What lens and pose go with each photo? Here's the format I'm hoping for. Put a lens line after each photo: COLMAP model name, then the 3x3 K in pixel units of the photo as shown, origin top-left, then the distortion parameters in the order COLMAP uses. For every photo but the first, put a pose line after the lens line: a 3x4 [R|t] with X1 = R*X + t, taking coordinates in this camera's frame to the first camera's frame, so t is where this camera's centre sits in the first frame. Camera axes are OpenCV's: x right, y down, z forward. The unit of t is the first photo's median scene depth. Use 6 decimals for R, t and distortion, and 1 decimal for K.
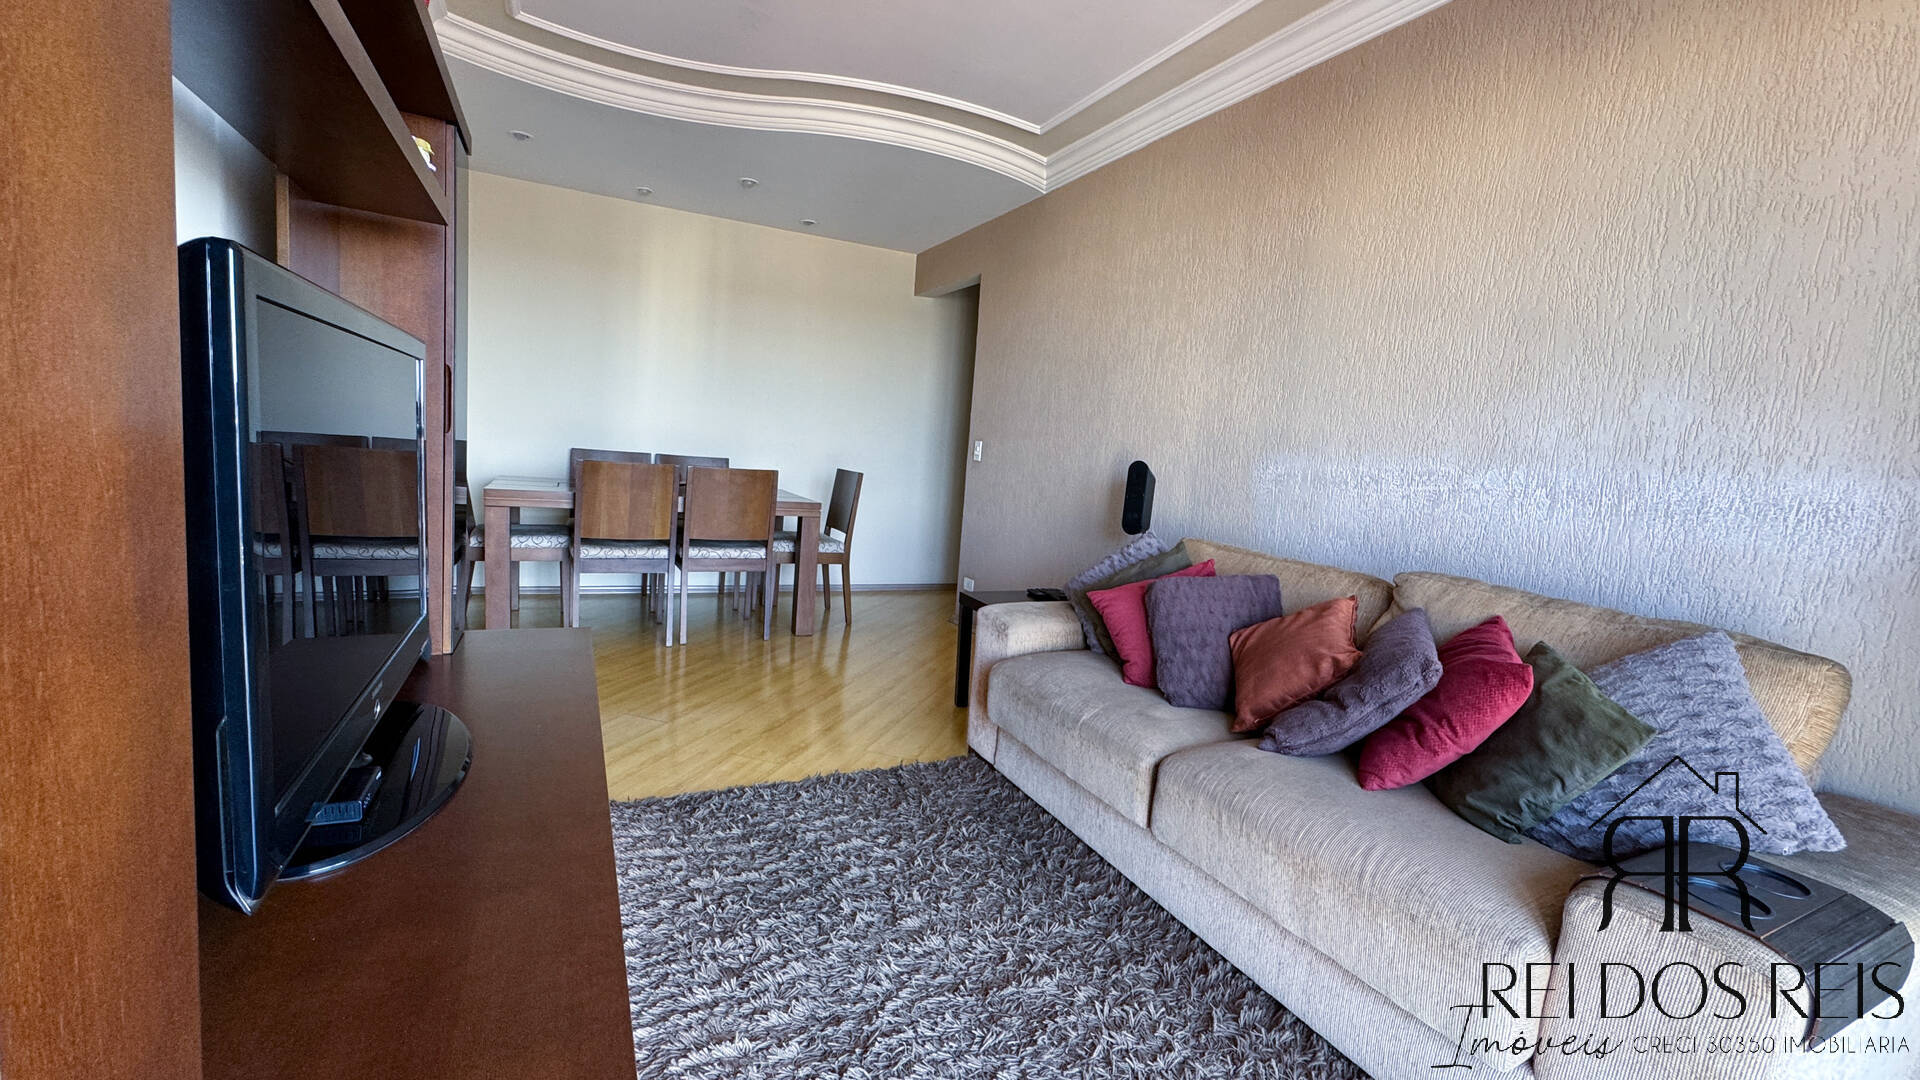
lens RADIAL K [[767.7, 0, 956.9], [0, 767.7, 540.1], [0, 0, 1]] dist [-0.002460, -0.000403]
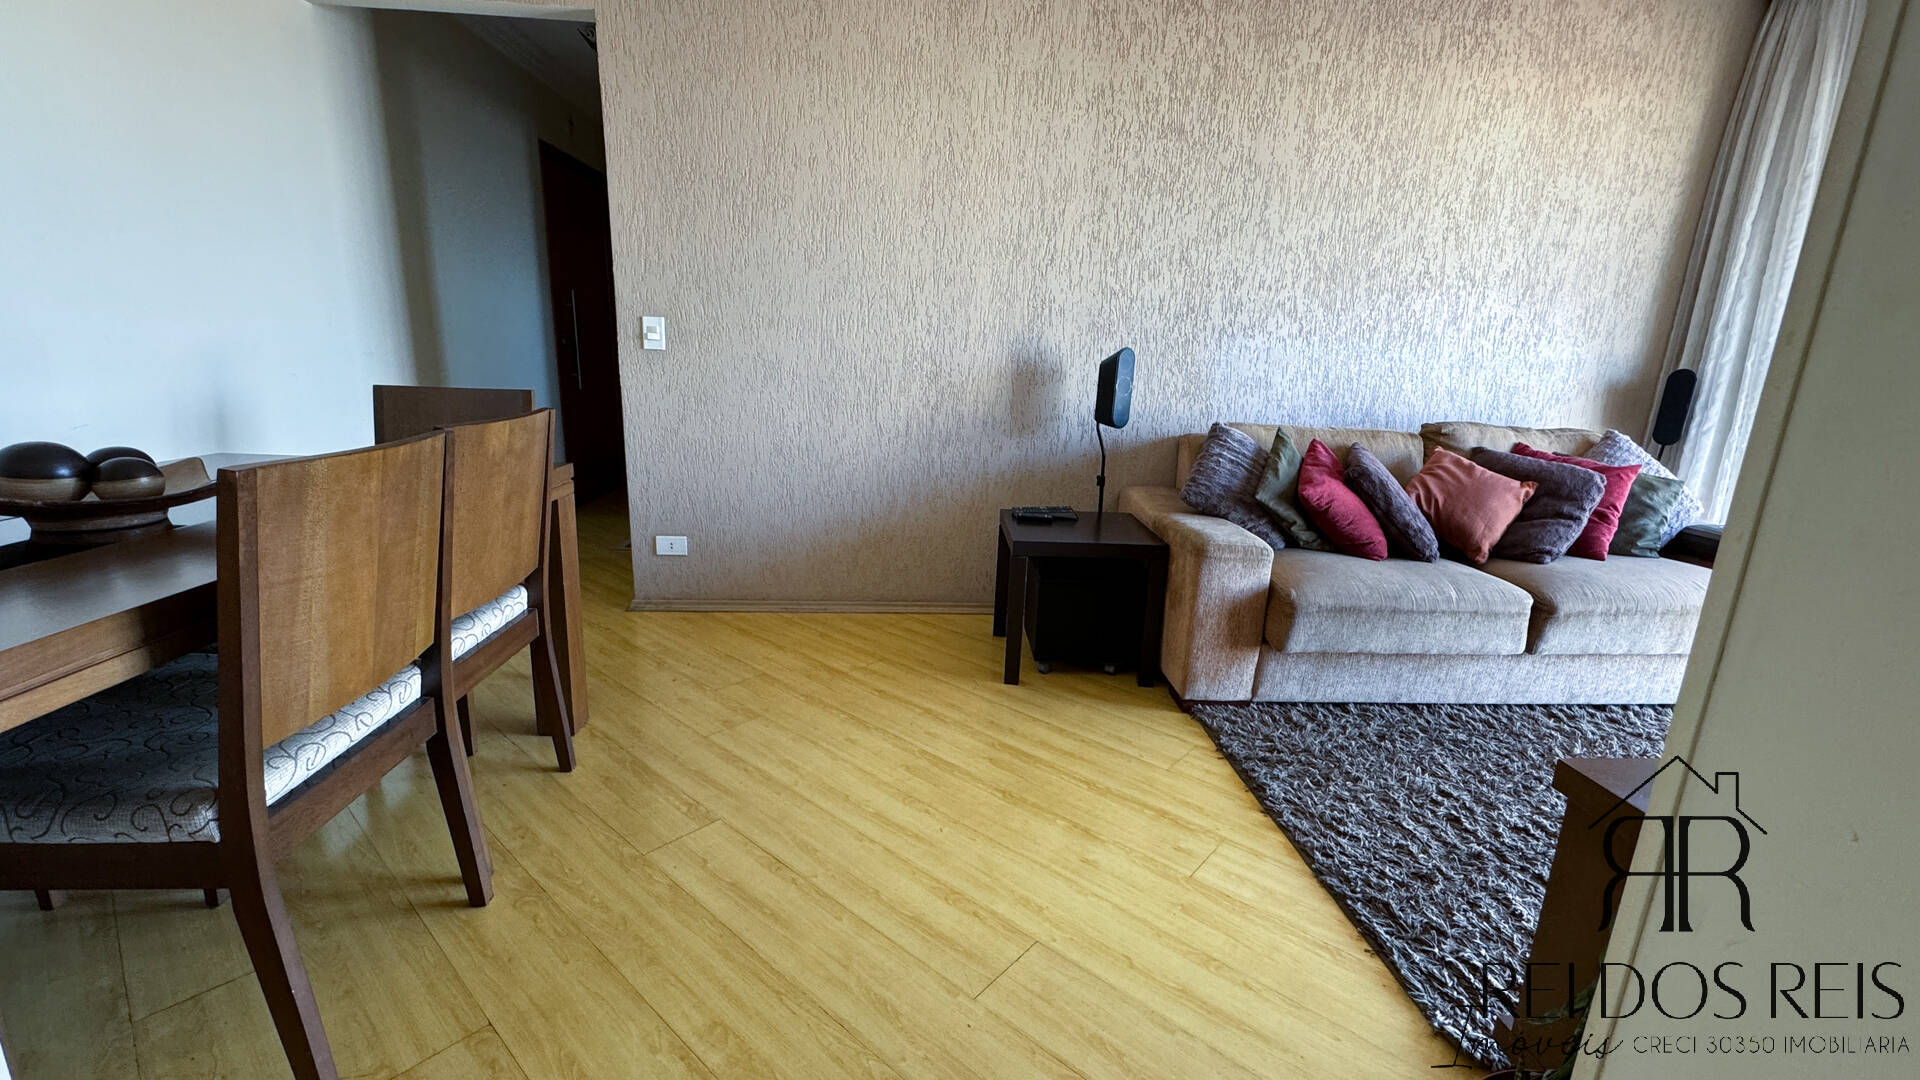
lens RADIAL K [[781.4, 0, 962.3], [0, 781.4, 541.0], [0, 0, 1]] dist [-0.002729, -0.000189]
pose [[0.394791, -0.279740, 0.875149, -1.229908], [0.102891, 0.959991, 0.260444, -0.244772], [-0.912992, -0.012776, 0.407778, 1.337048]]
